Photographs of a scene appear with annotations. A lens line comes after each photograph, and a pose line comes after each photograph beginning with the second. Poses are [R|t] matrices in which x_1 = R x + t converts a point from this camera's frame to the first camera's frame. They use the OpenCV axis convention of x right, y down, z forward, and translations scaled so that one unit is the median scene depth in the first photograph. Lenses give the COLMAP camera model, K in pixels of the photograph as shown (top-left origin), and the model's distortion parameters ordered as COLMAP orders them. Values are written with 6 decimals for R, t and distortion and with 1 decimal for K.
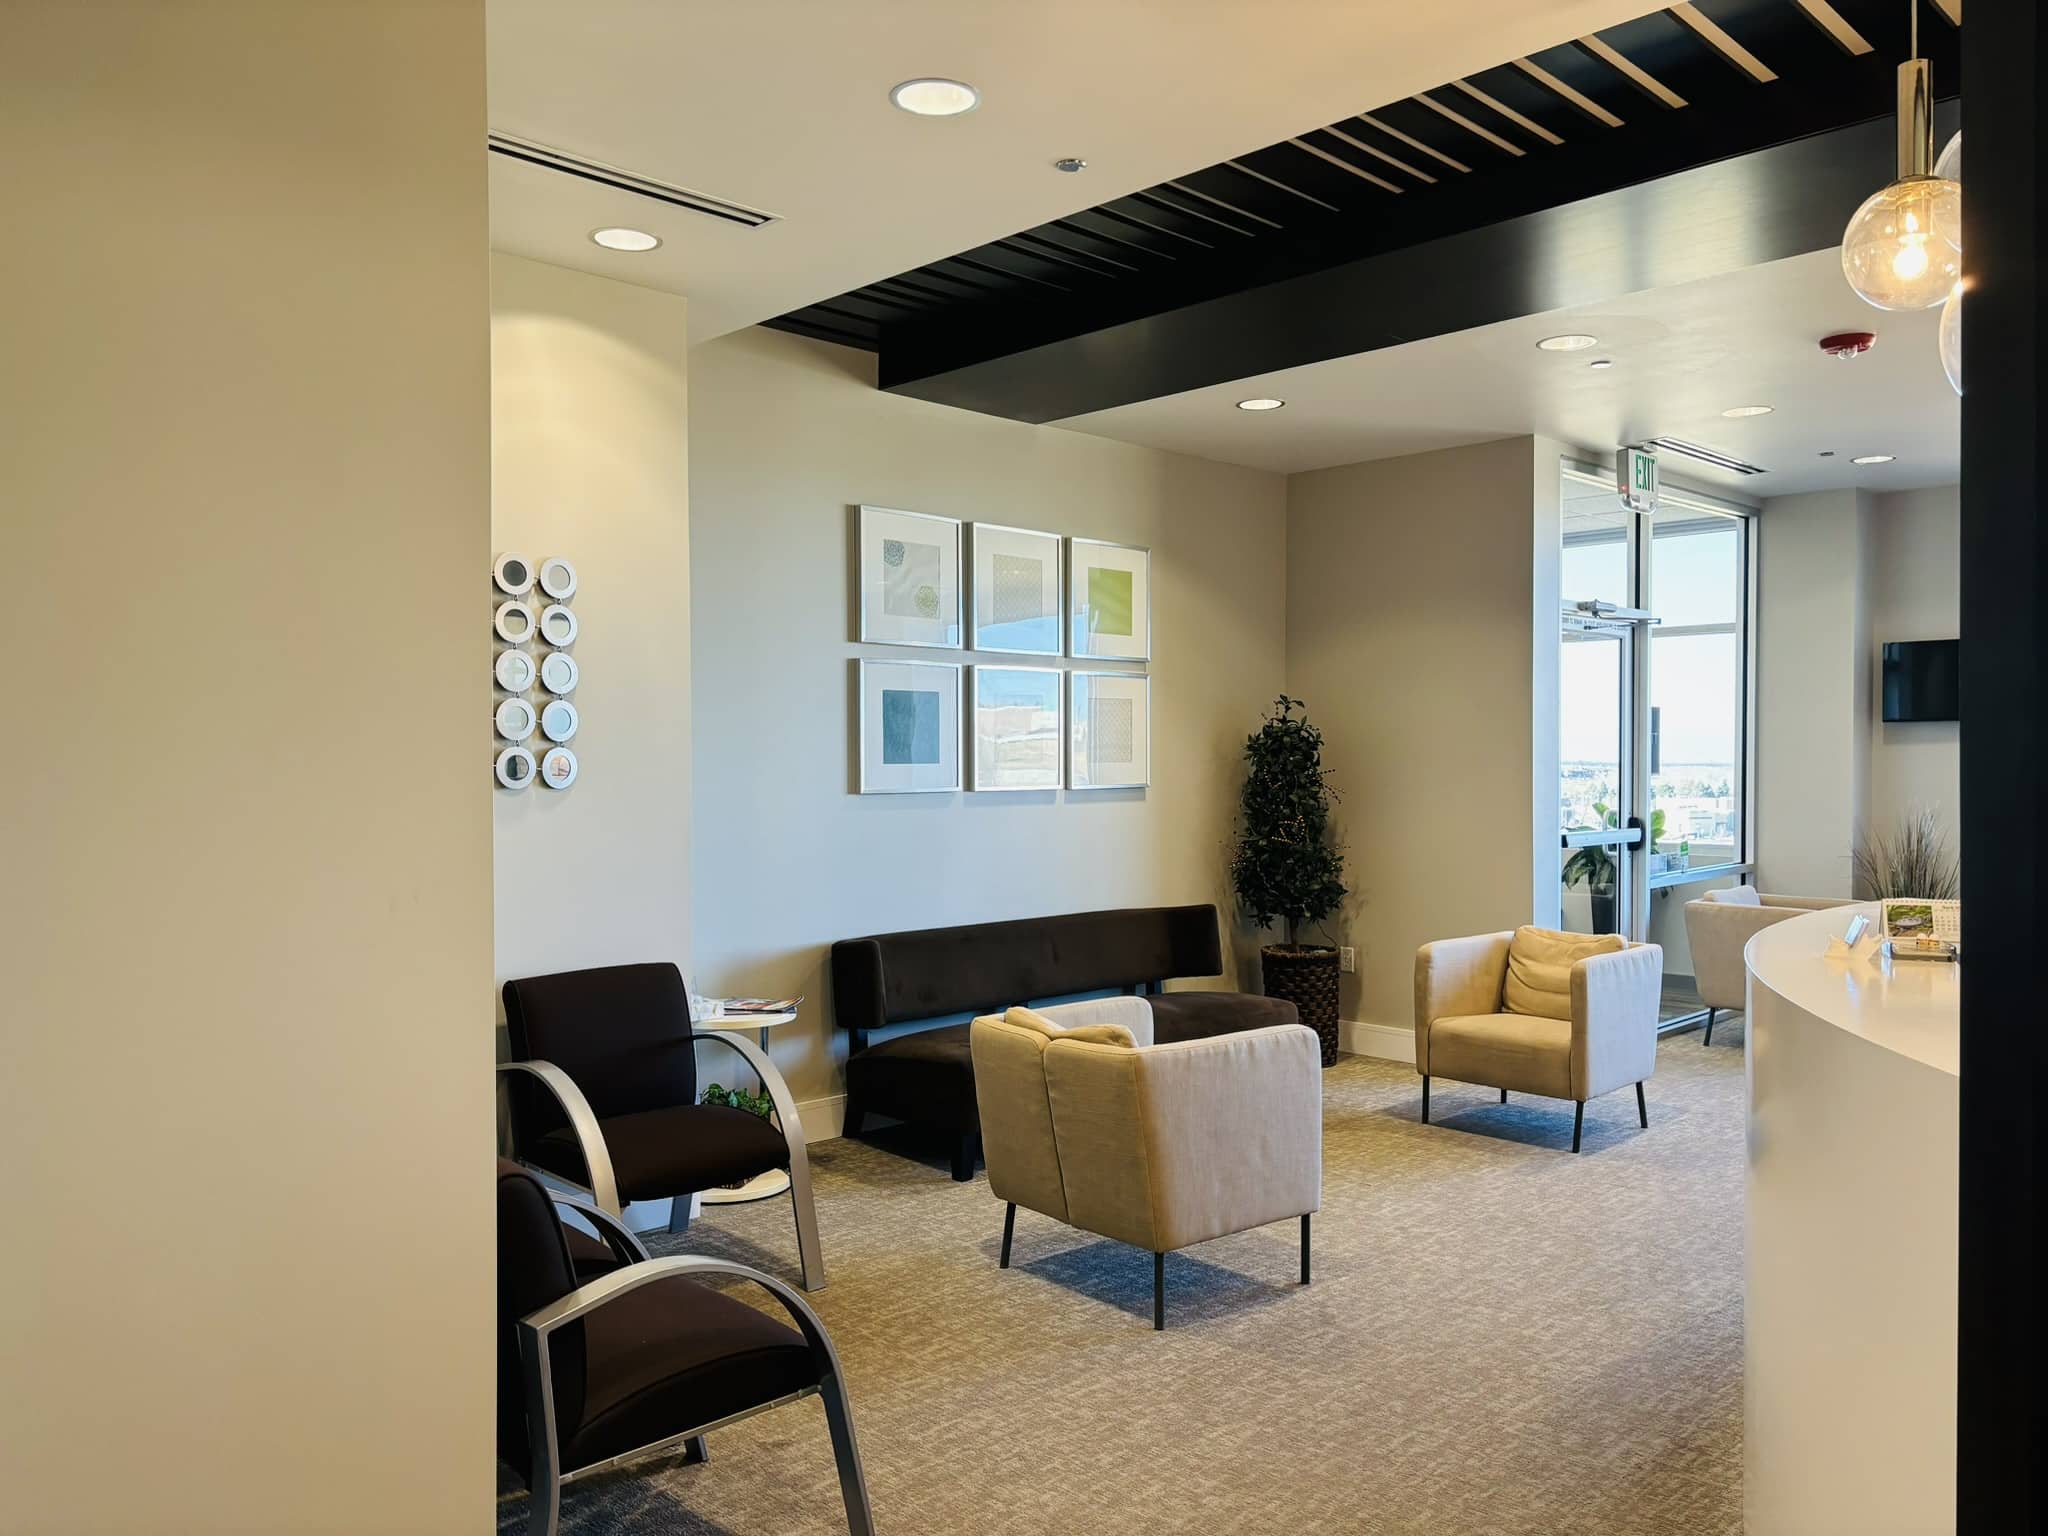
lens RADIAL K [[1539.7, 0, 1015.7], [0, 1539.7, 772.2], [0, 0, 1]] dist [0.045922, -0.055297]
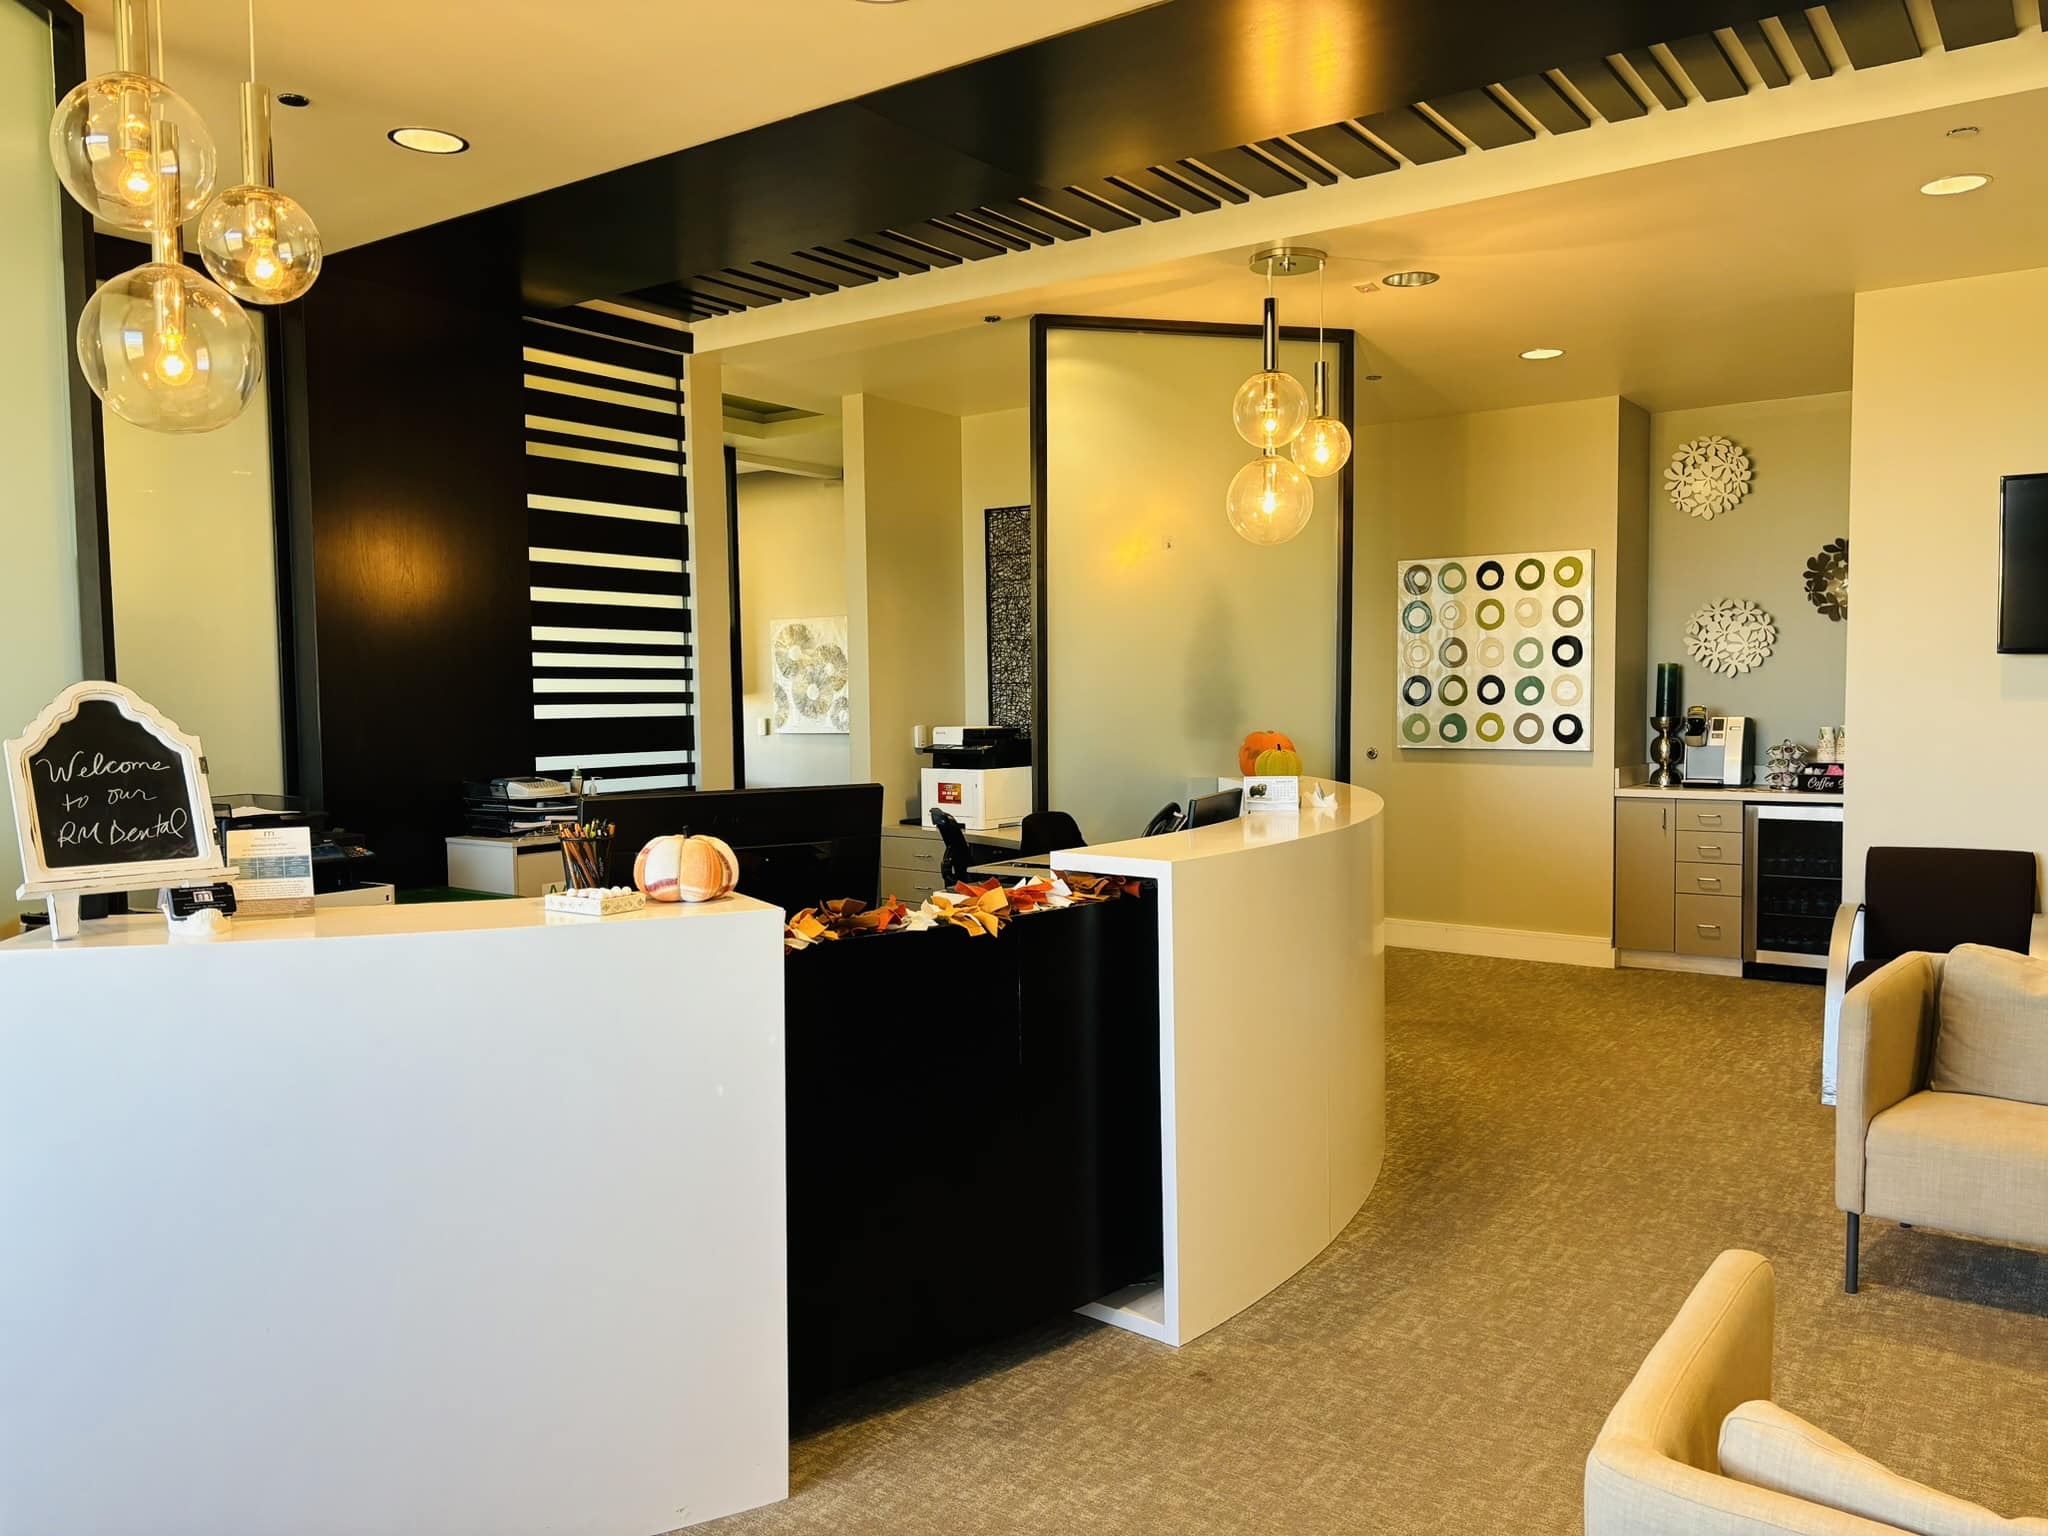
lens RADIAL K [[1539.7, 0, 1031.7], [0, 1539.7, 791.9], [0, 0, 1]] dist [0.045922, -0.055297]
pose [[-0.983476, 0.030477, -0.178457, 0.786416], [0.018644, 0.997537, 0.067612, -0.009306], [0.180079, 0.063168, -0.981622, 1.770155]]
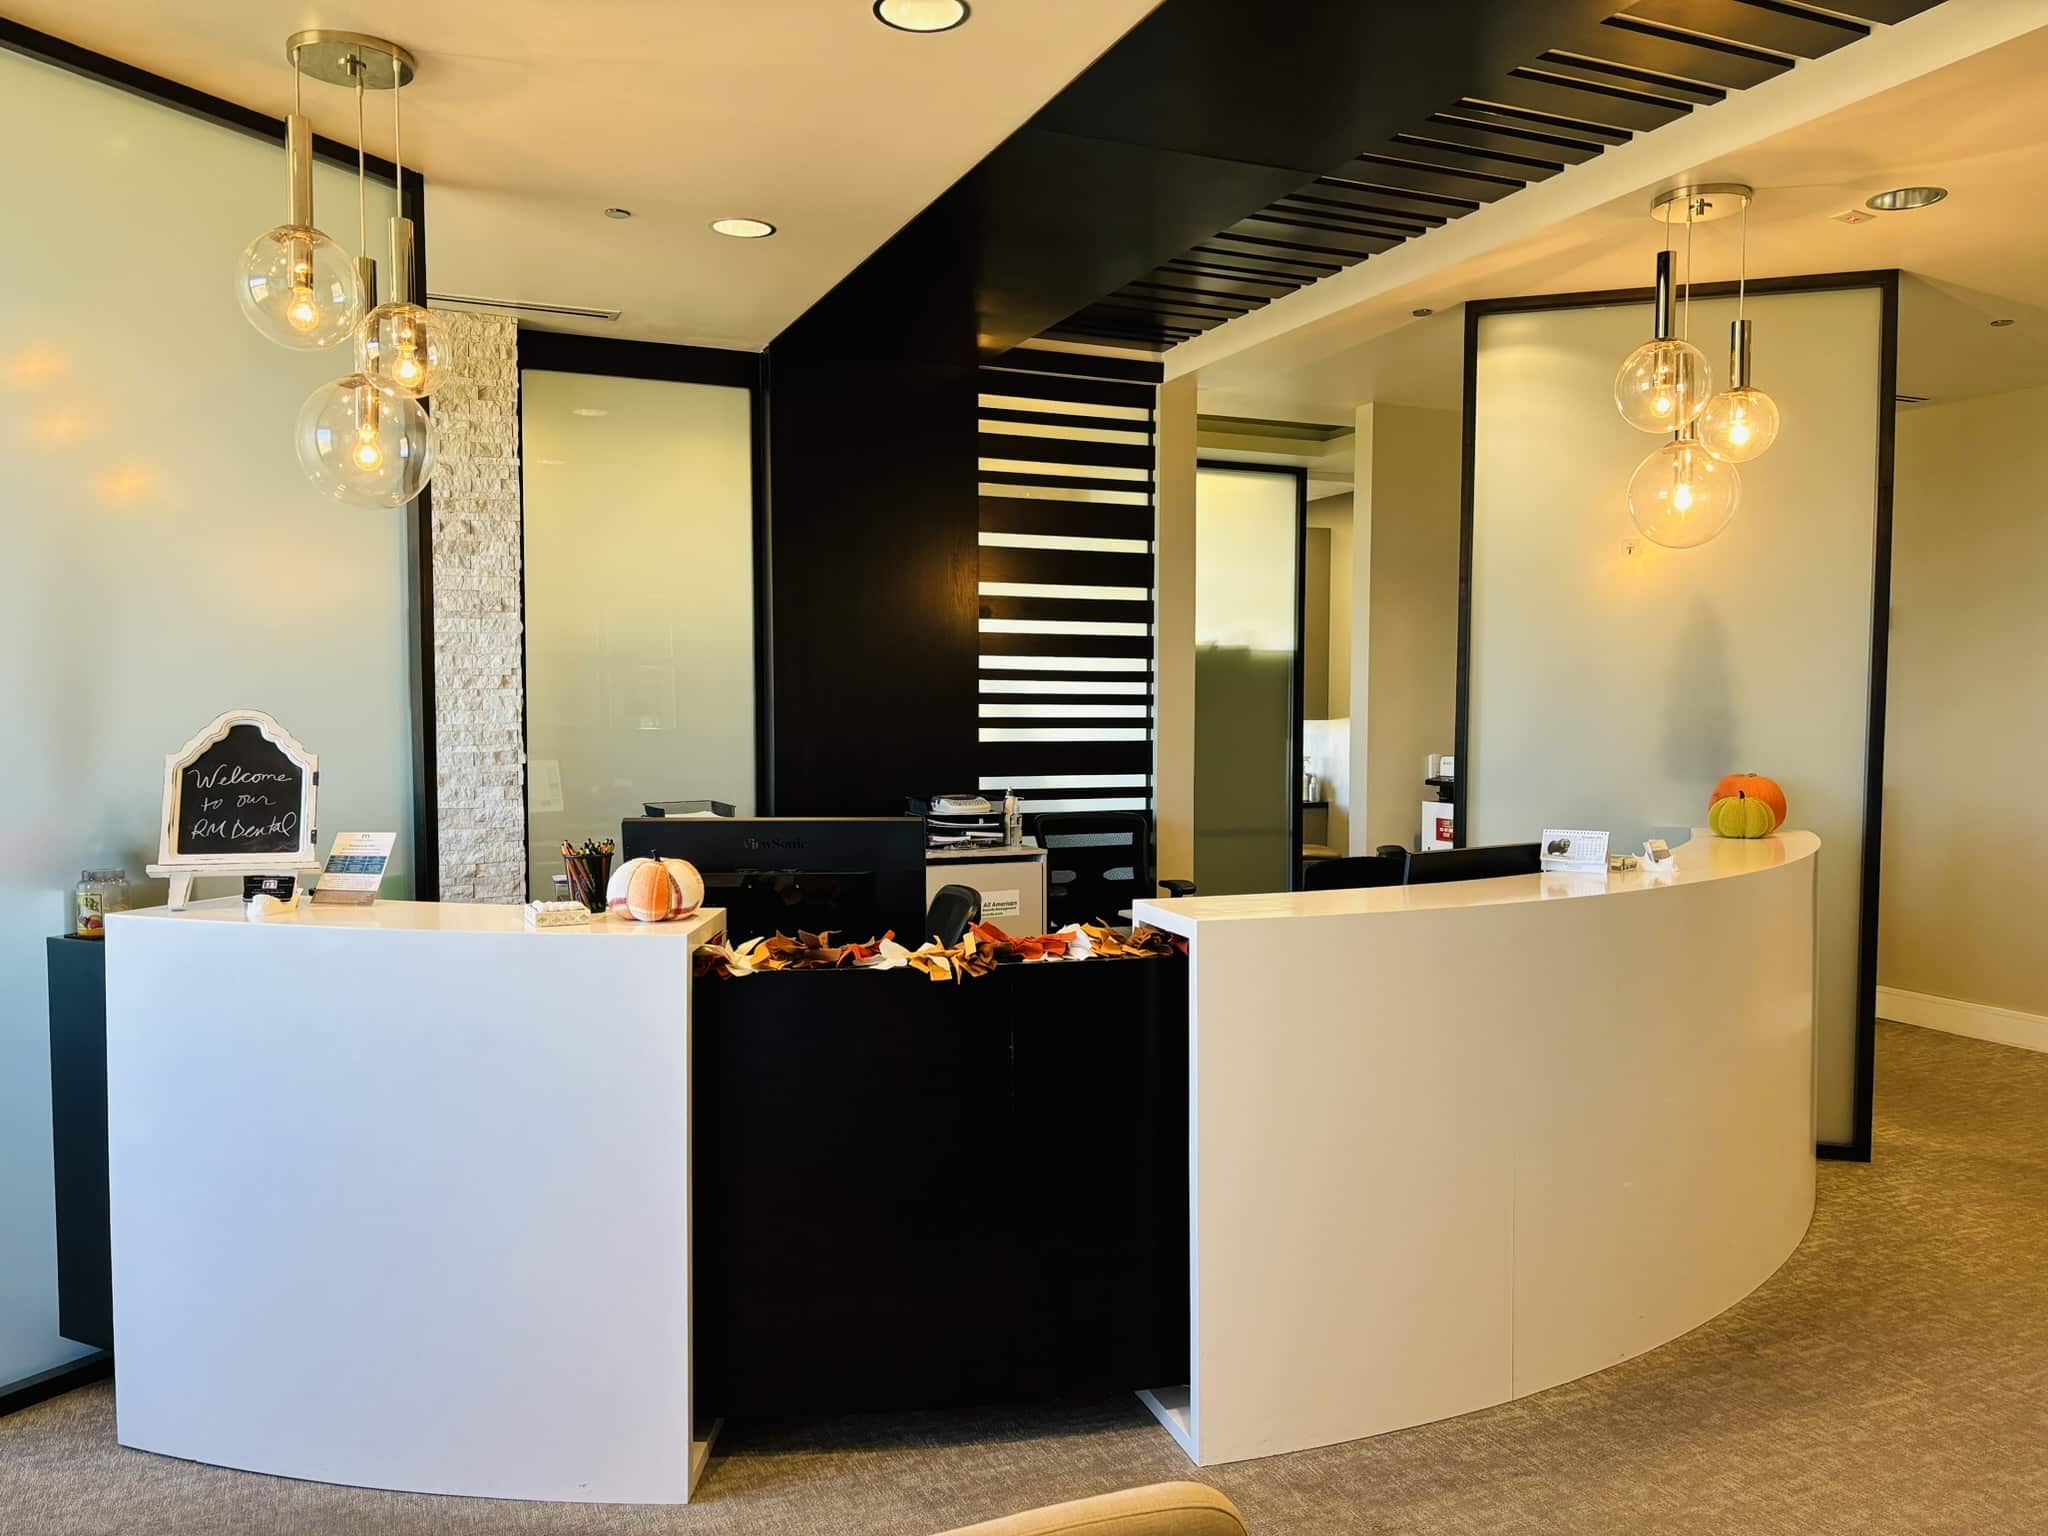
lens RADIAL K [[1539.7, 0, 1018.1], [0, 1539.7, 800.1], [0, 0, 1]] dist [0.045922, -0.055297]
pose [[-0.934664, -0.012850, 0.355300, 0.405863], [0.006762, 0.998523, 0.053902, -0.012421], [-0.355468, 0.052783, -0.933197, 1.694064]]
